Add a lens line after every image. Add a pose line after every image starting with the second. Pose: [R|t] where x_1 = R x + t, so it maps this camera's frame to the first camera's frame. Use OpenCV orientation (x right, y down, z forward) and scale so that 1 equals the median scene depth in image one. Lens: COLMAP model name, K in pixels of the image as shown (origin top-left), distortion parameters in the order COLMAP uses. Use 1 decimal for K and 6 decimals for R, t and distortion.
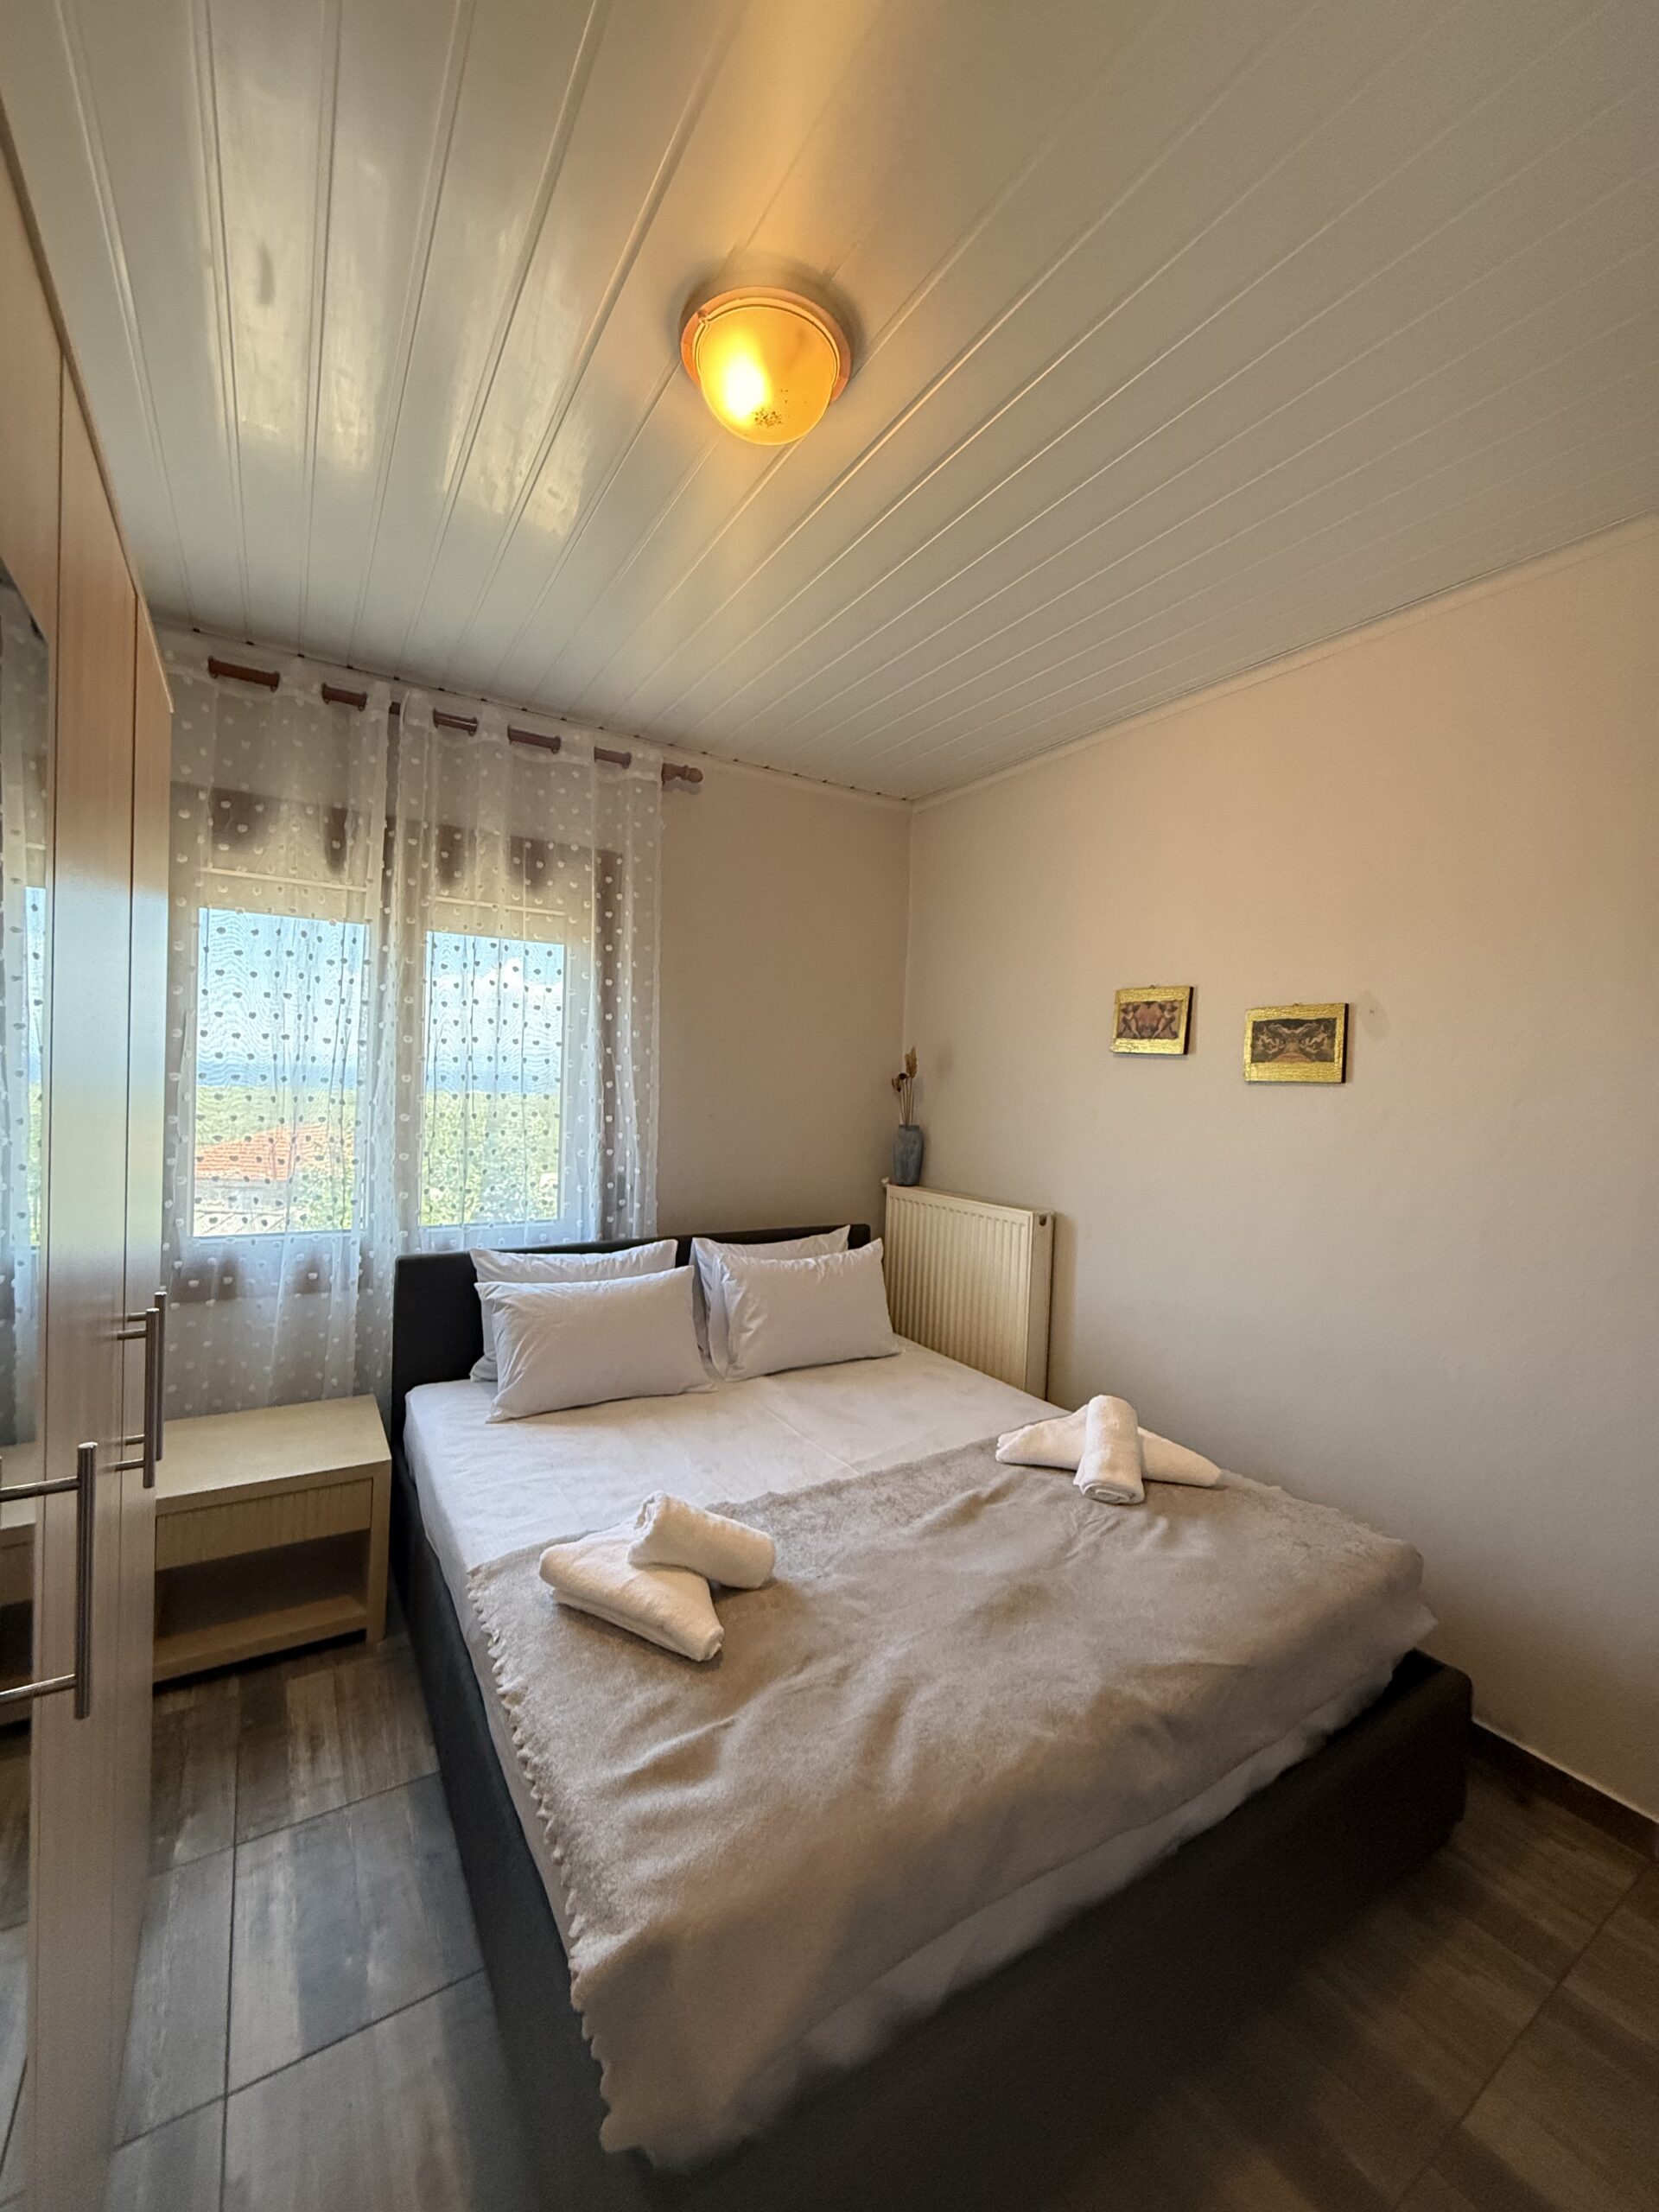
lens RADIAL K [[878.0, 0, 828.6], [0, 878.0, 1100.6], [0, 0, 1]] dist [0.001372, 0.000293]
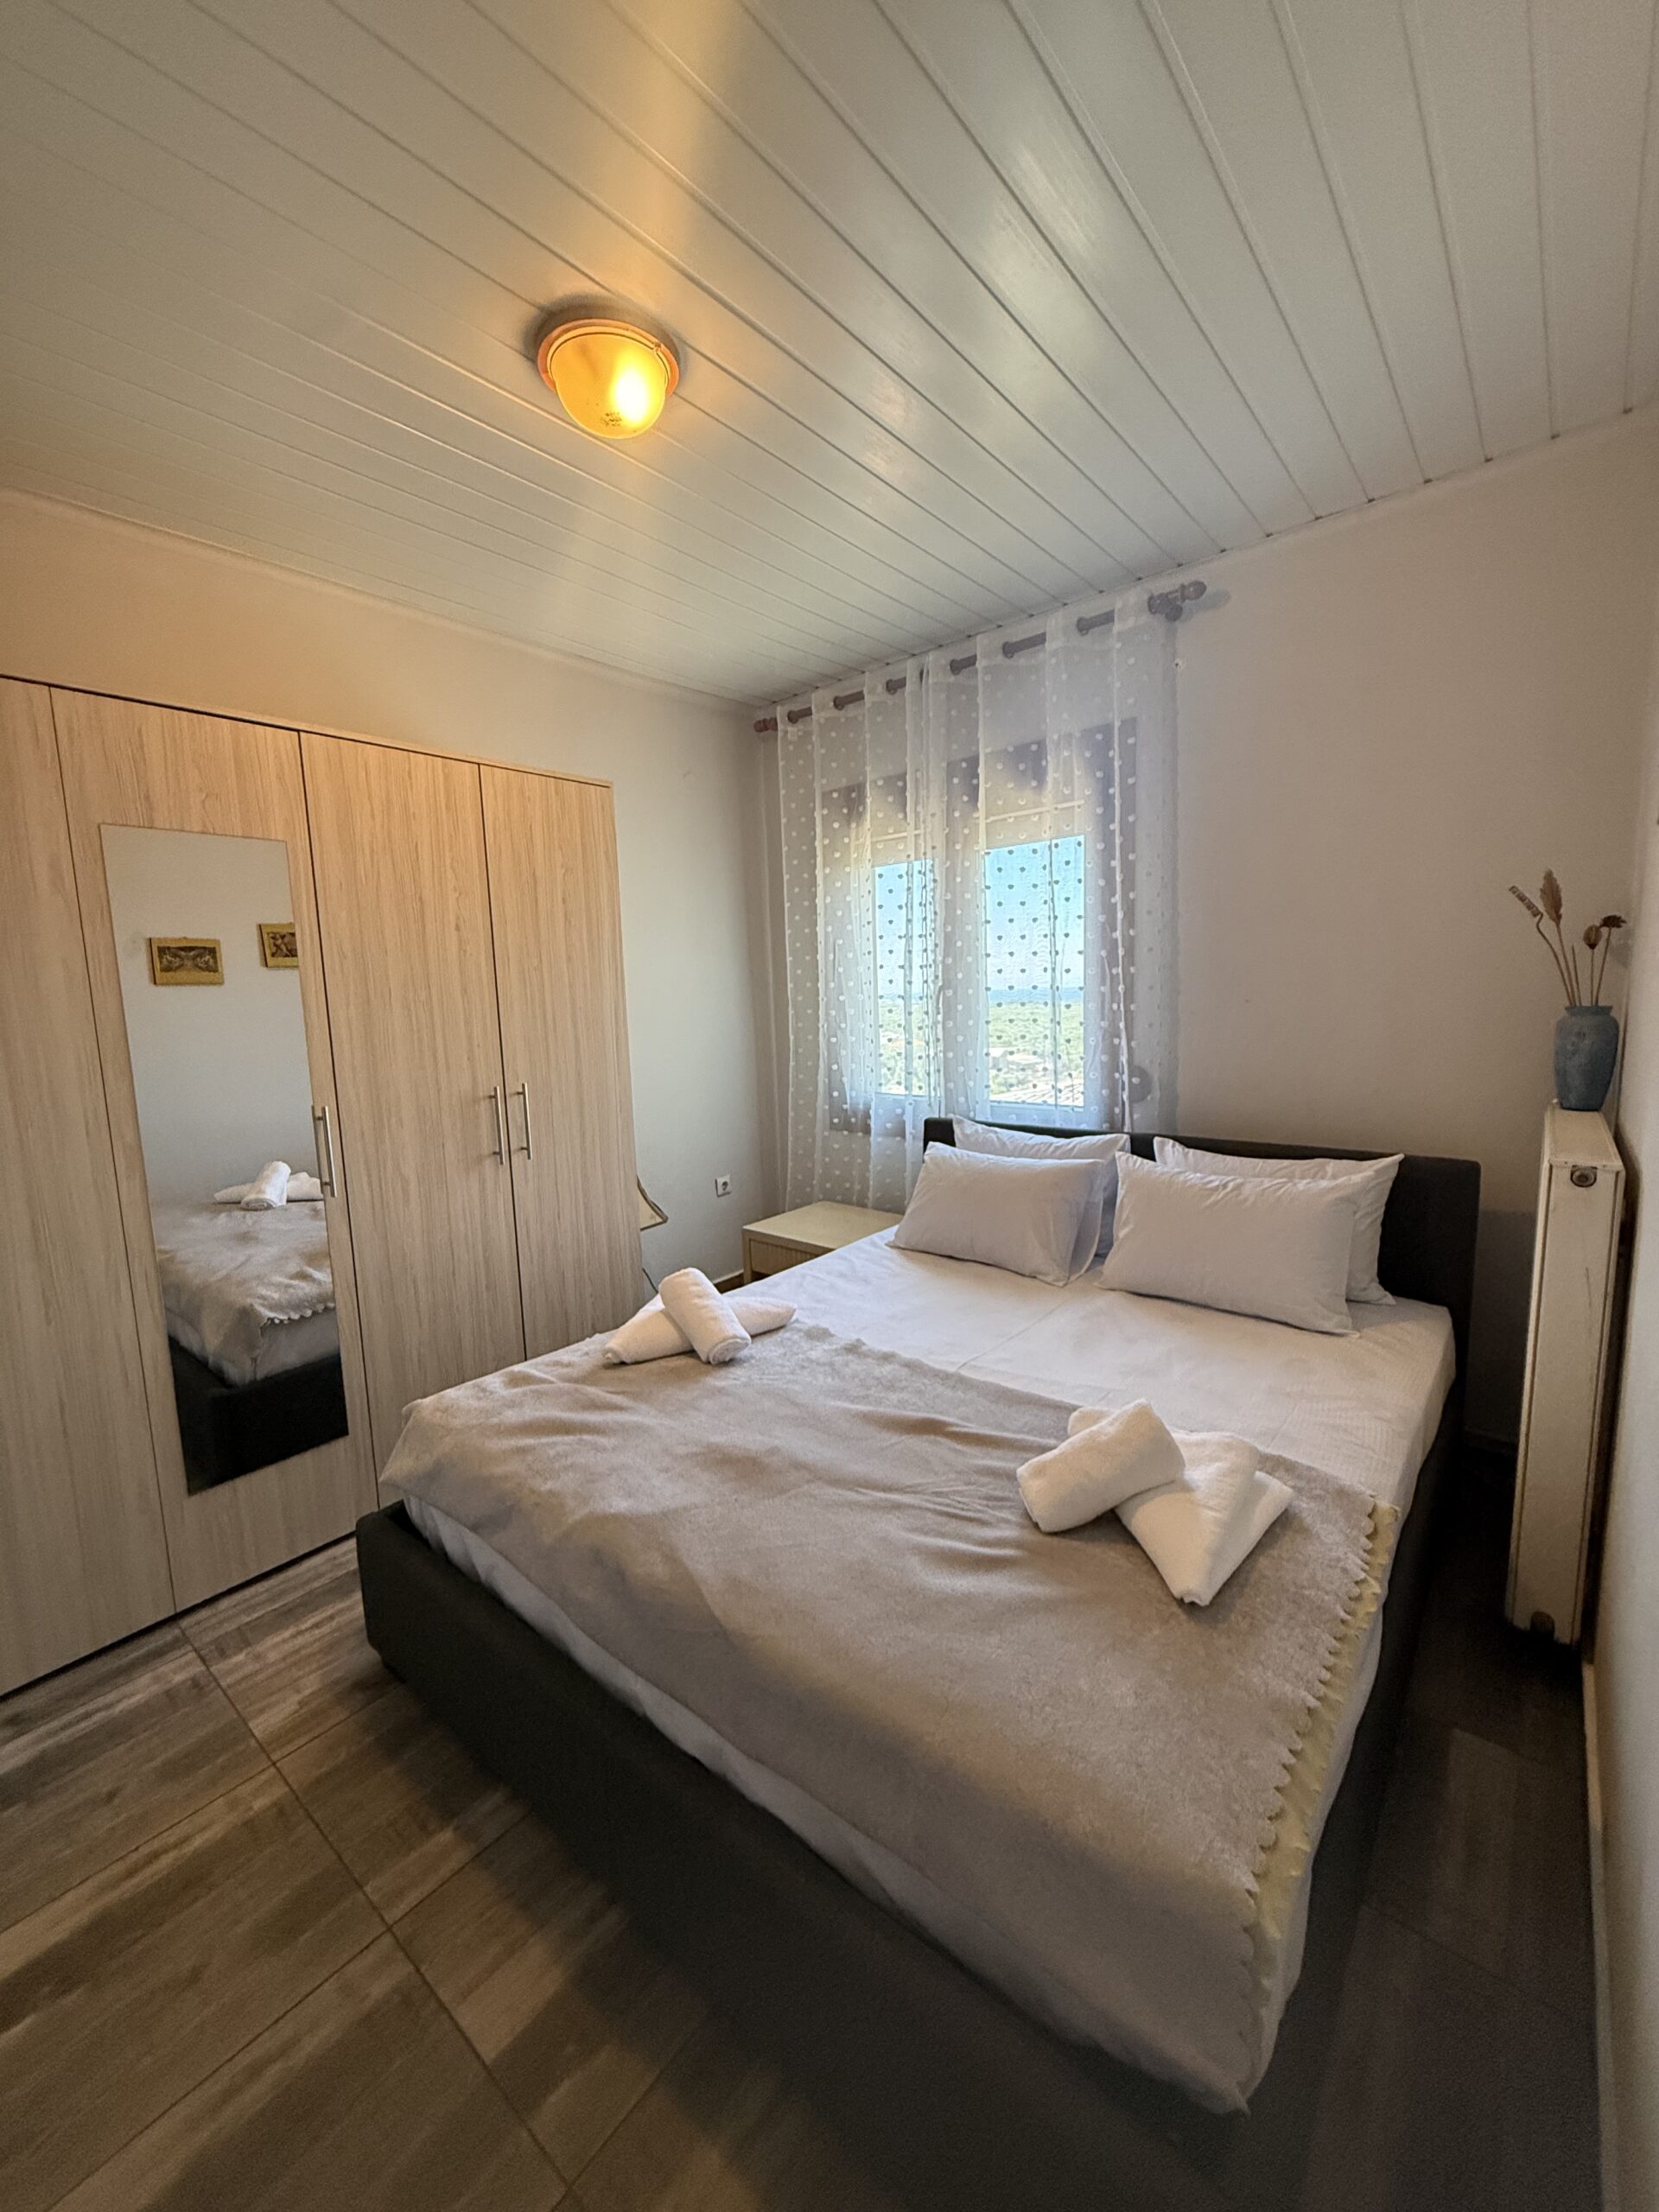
lens RADIAL K [[902.2, 0, 831.4], [0, 902.2, 1071.8], [0, 0, 1]] dist [0.075351, 0.000074]
pose [[0.316109, 0.053085, -0.947237, 0.759912], [0.031757, 0.997282, 0.066487, 0.019607], [0.948191, -0.051098, 0.313564, 0.471384]]
